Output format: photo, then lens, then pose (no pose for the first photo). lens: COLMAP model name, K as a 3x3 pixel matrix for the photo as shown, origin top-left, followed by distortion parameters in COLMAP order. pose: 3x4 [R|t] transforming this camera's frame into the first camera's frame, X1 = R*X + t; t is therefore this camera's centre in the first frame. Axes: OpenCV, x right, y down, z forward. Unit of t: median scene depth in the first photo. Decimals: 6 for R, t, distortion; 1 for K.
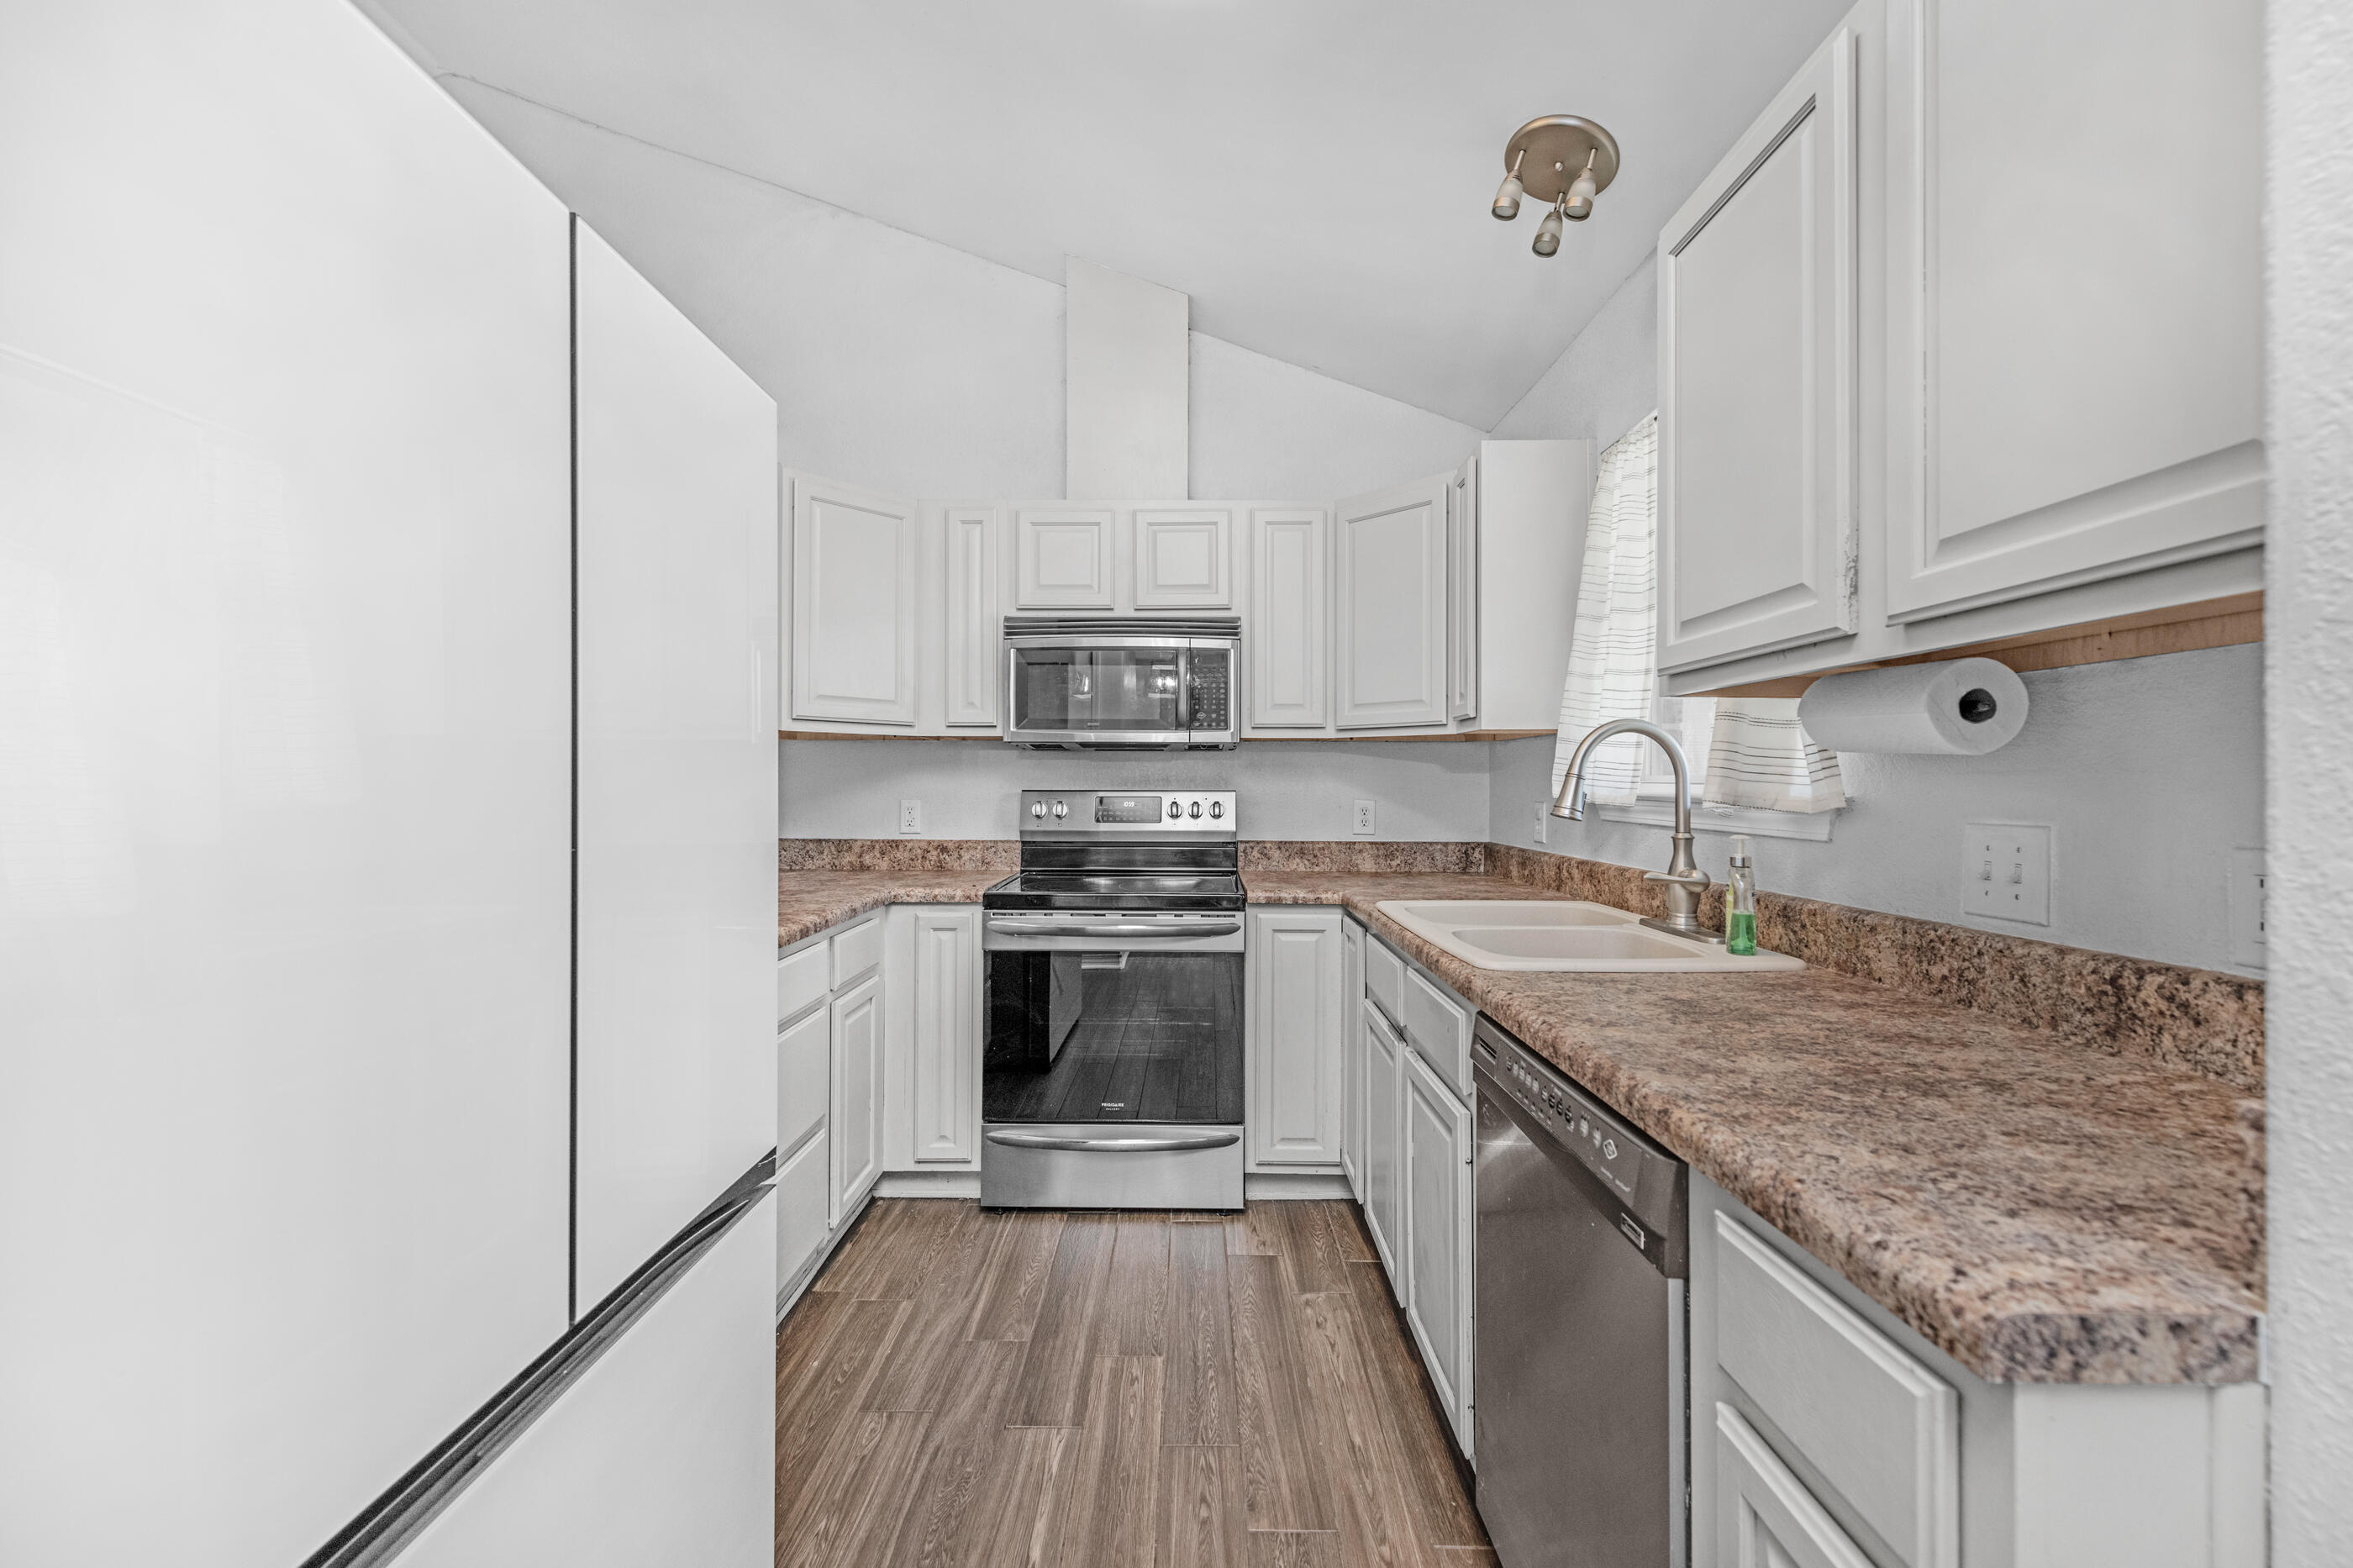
lens RADIAL K [[918.1, 0, 1142.0], [0, 918.1, 782.1], [0, 0, 1]] dist [0.011818, -0.003140]
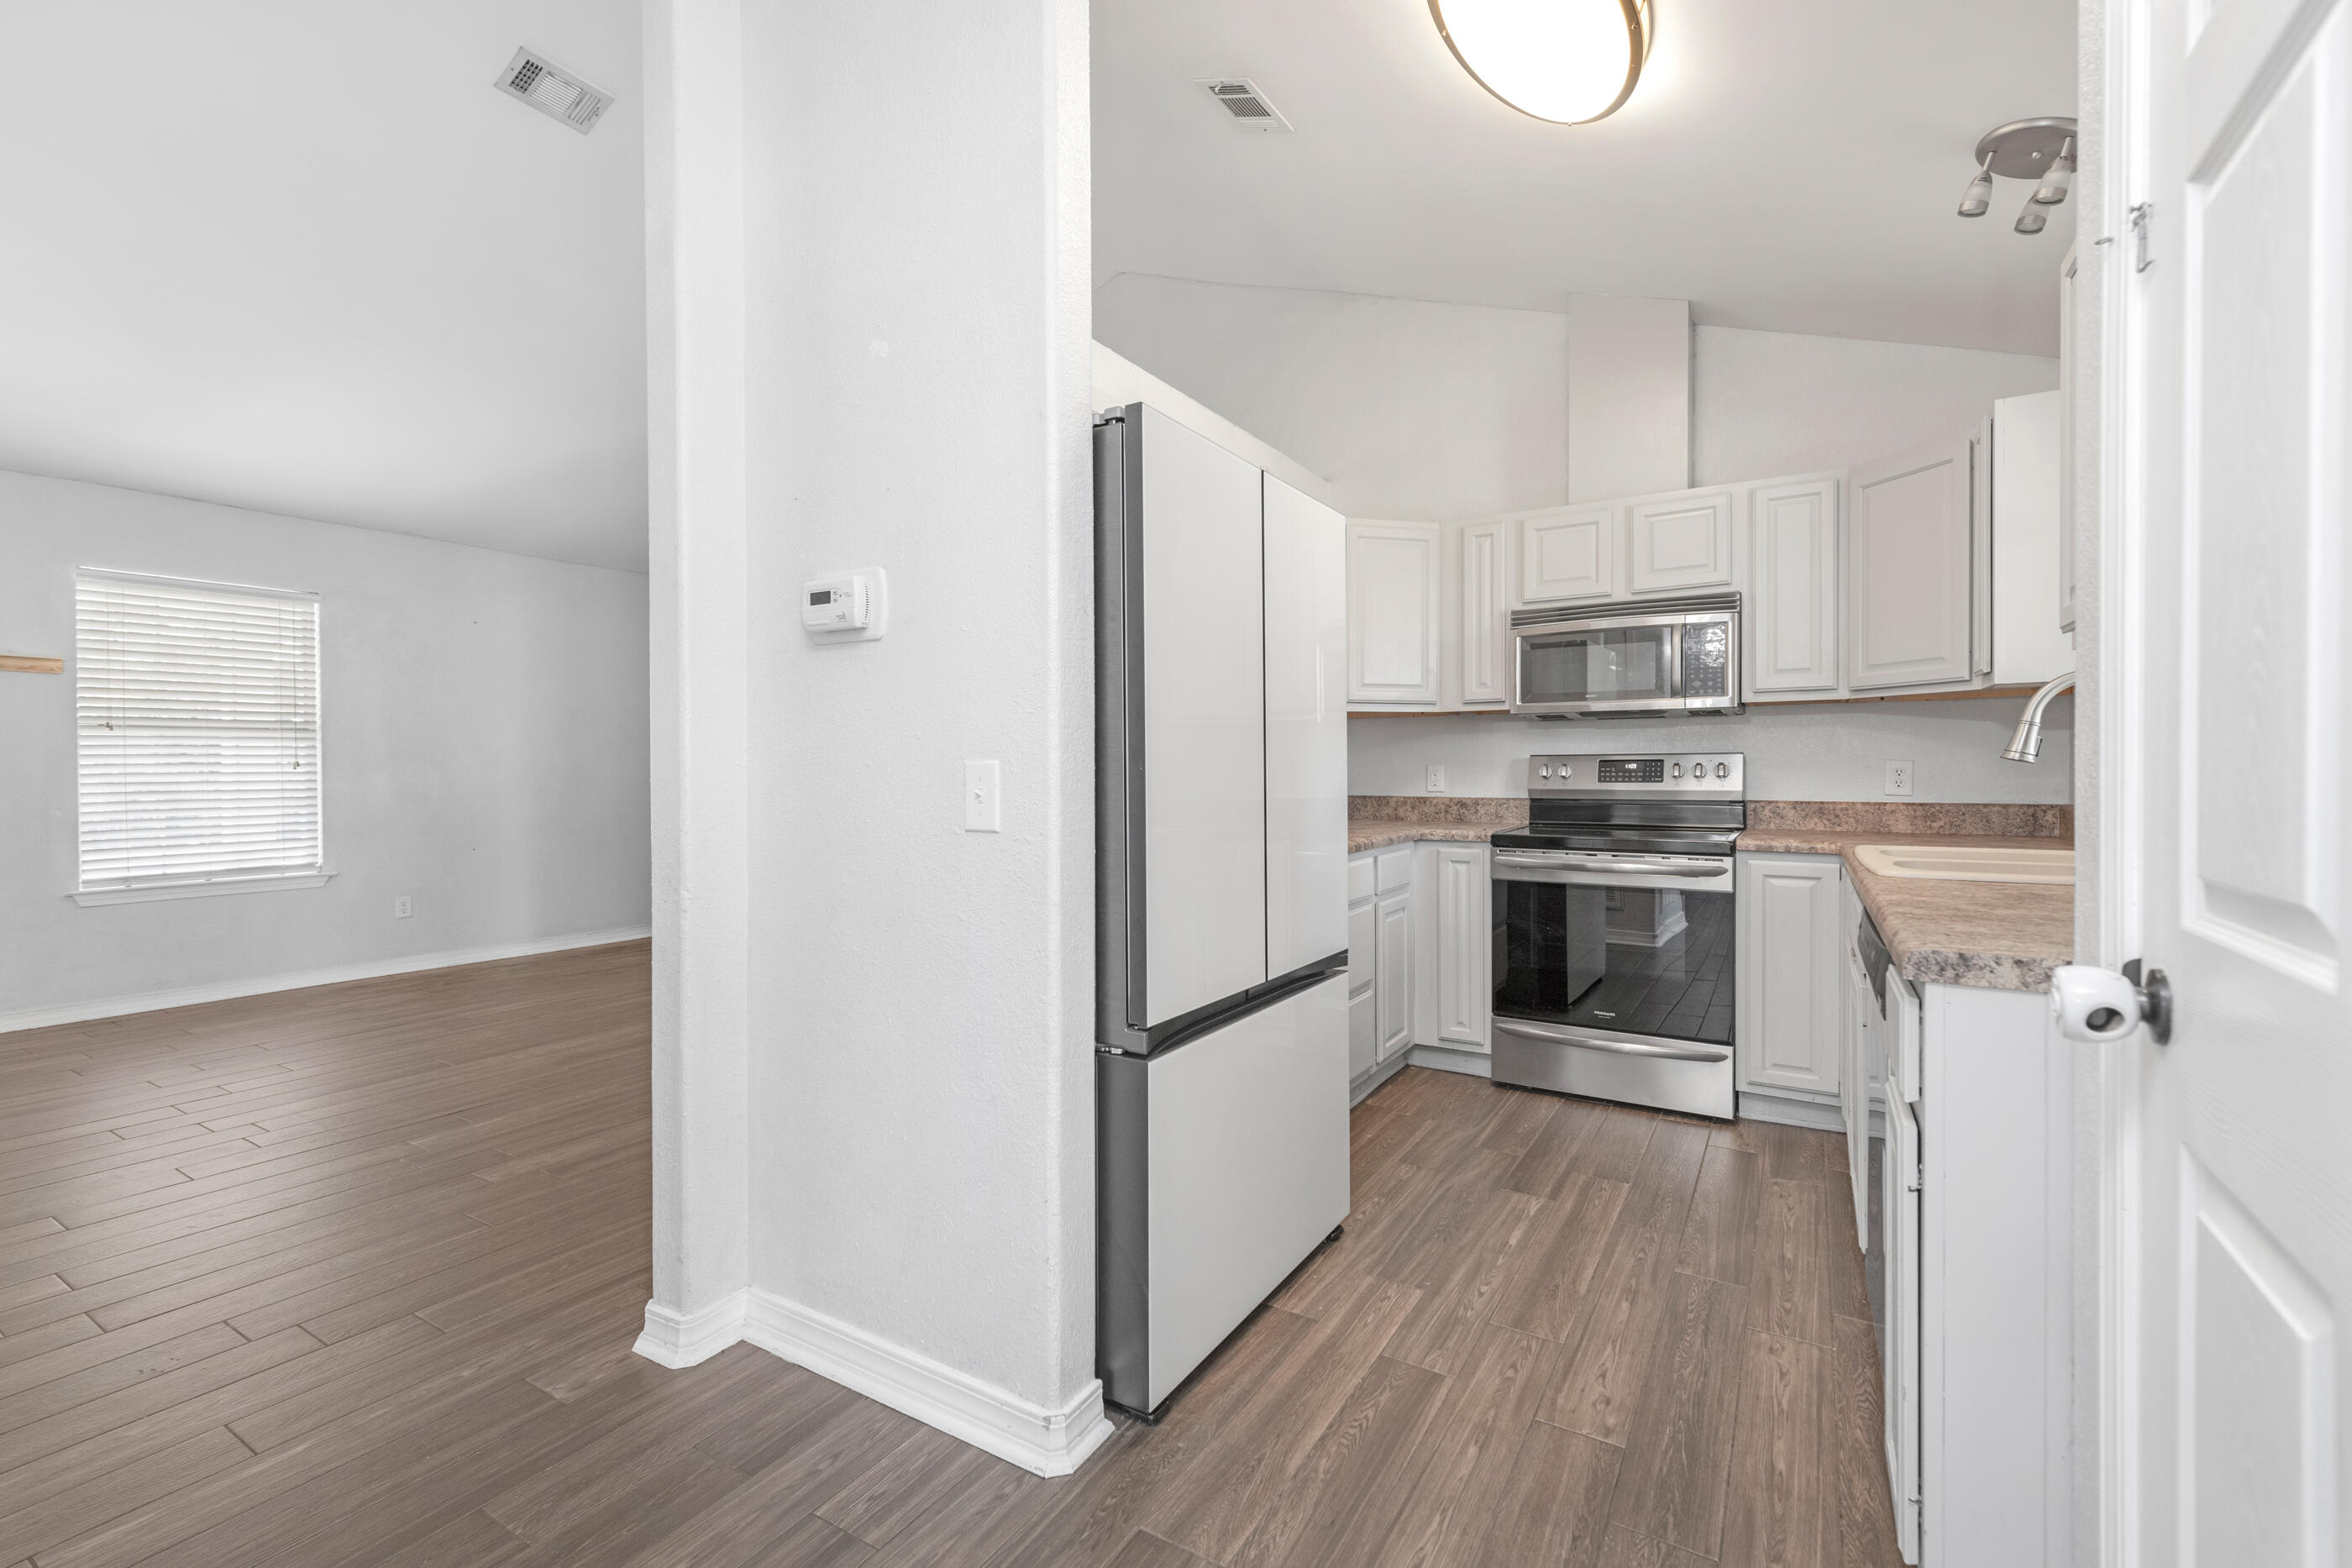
lens RADIAL K [[978.4, 0, 1163.1], [0, 978.4, 777.9], [0, 0, 1]] dist [0.013895, -0.000362]
pose [[0.862368, -0.003053, -0.506272, 0.119881], [0.008424, 0.999930, 0.008319, 0.028456], [0.506211, -0.011439, 0.862334, -0.387204]]
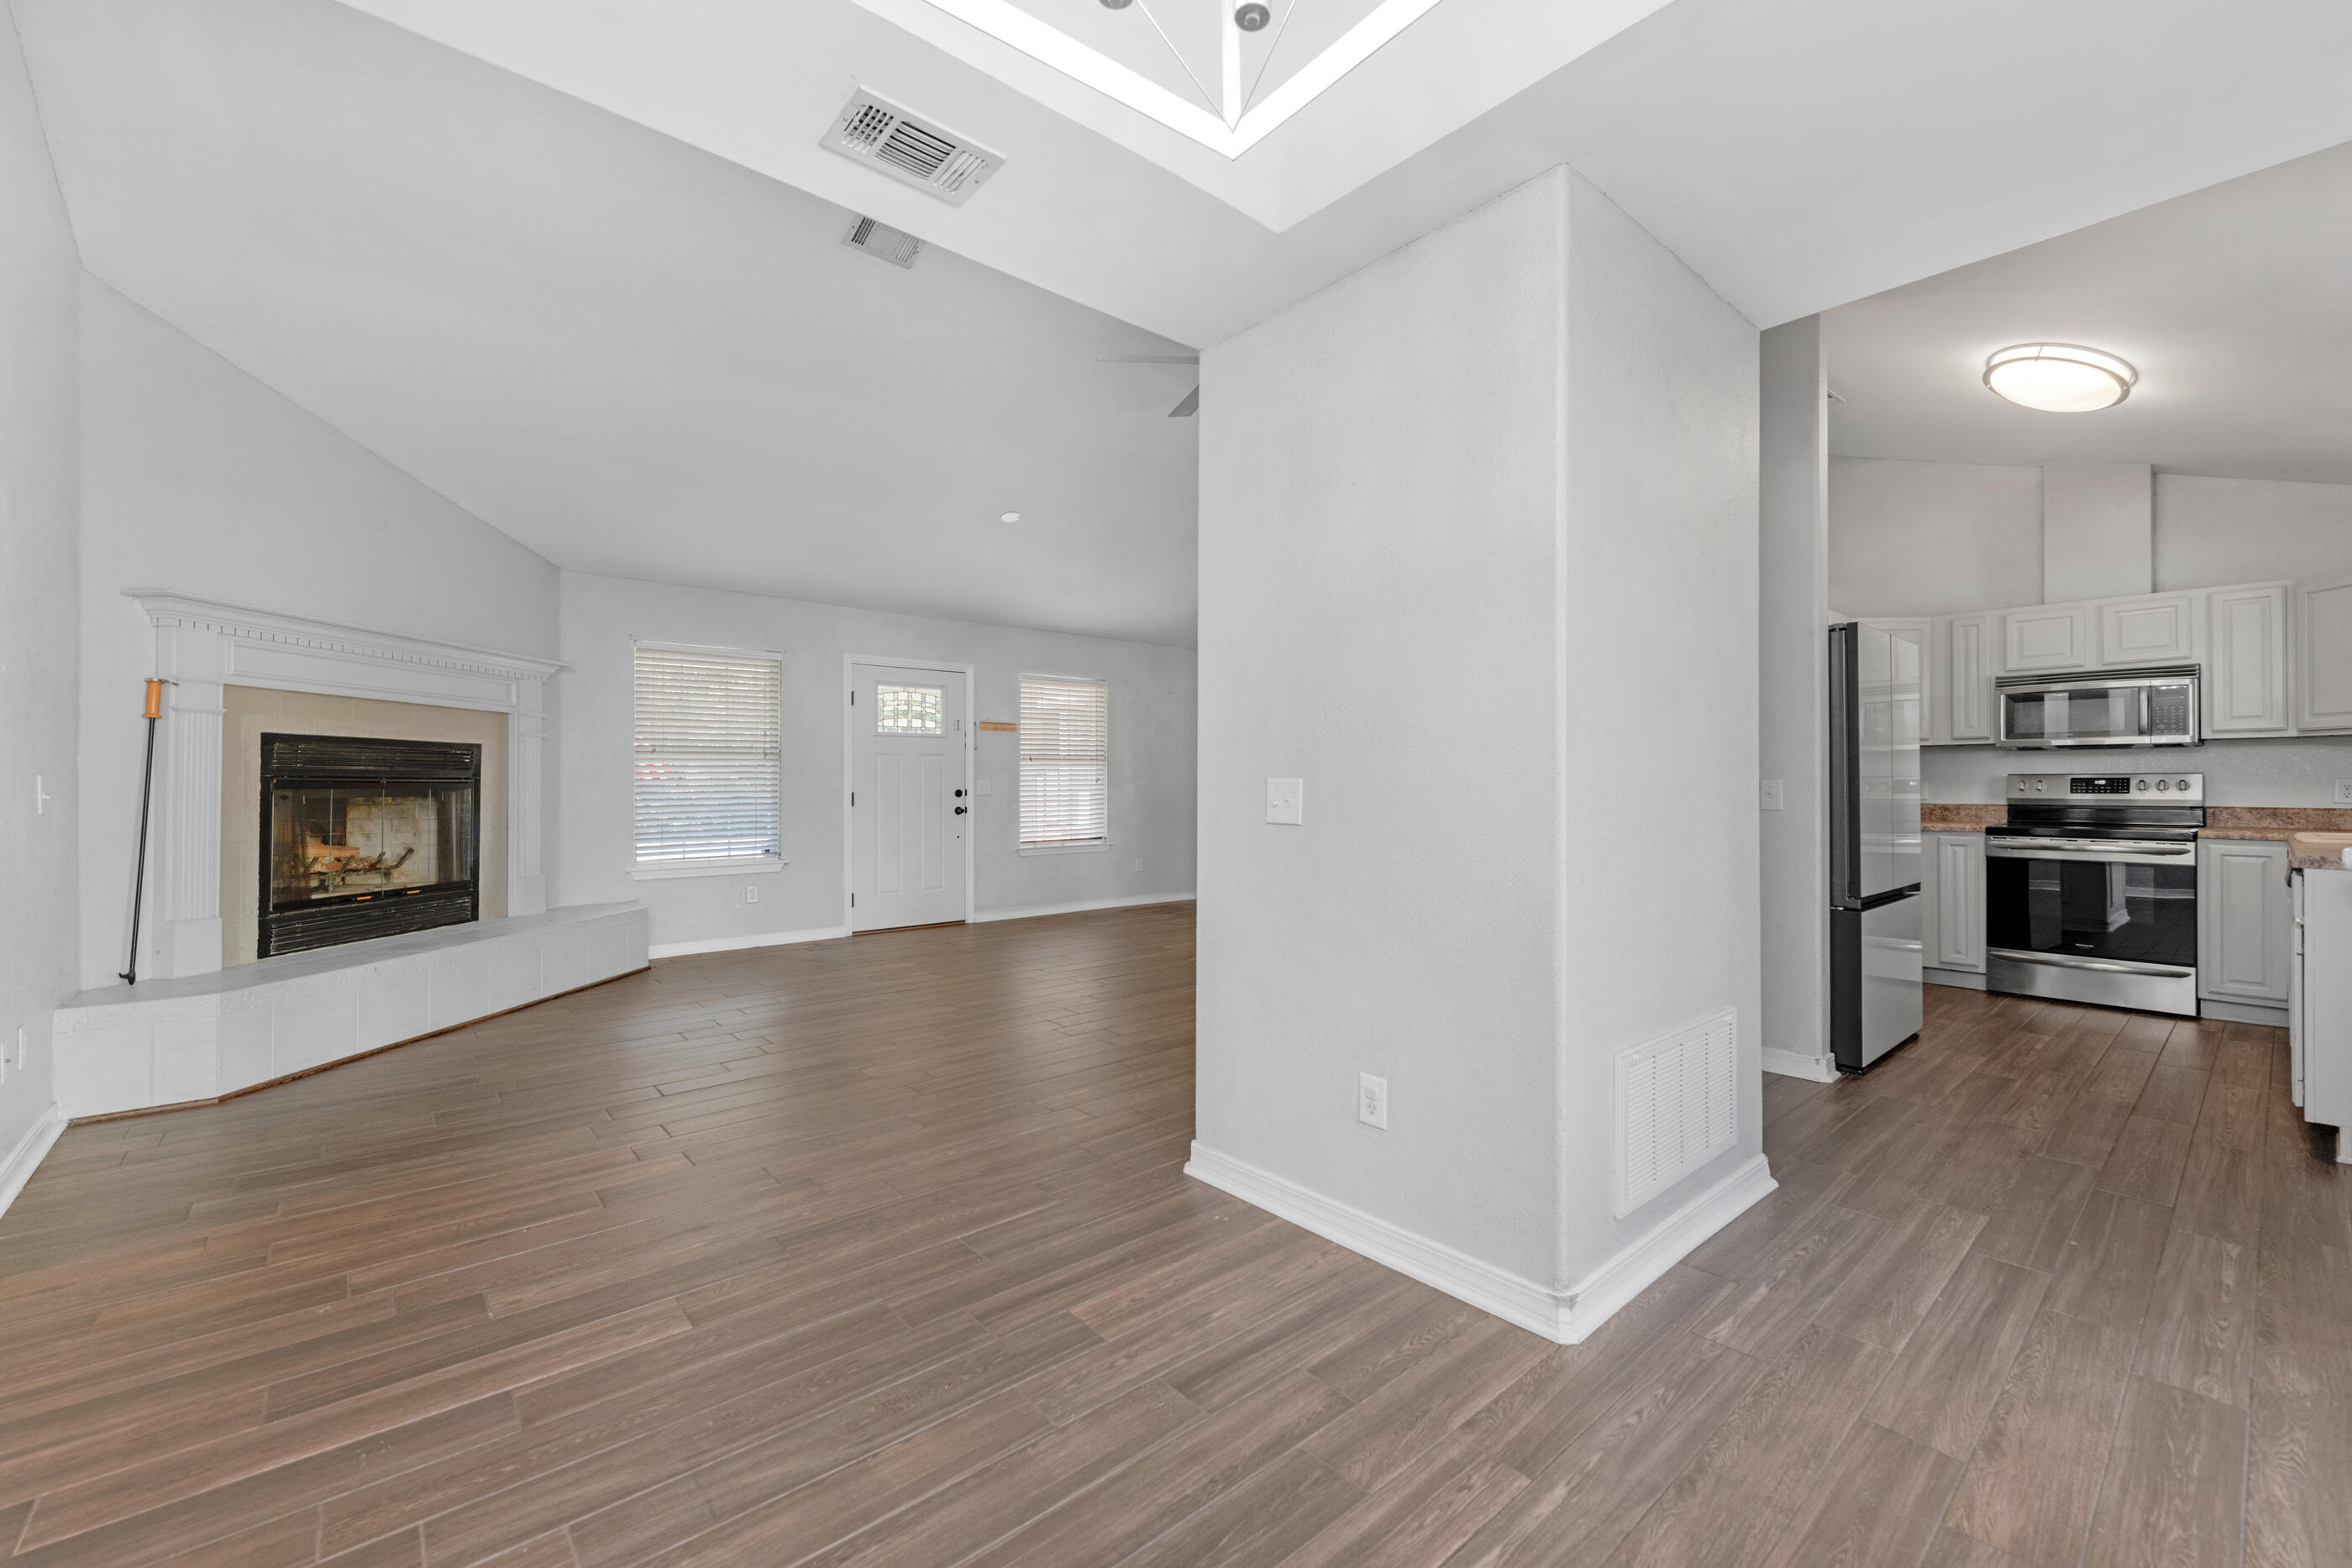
lens RADIAL K [[917.7, 0, 1141.5], [0, 917.7, 782.1], [0, 0, 1]] dist [0.011818, -0.003140]
pose [[0.664069, -0.006919, -0.747639, 0.100479], [0.005301, 0.999976, -0.004545, 0.026849], [0.747653, -0.000945, 0.664089, -1.597871]]
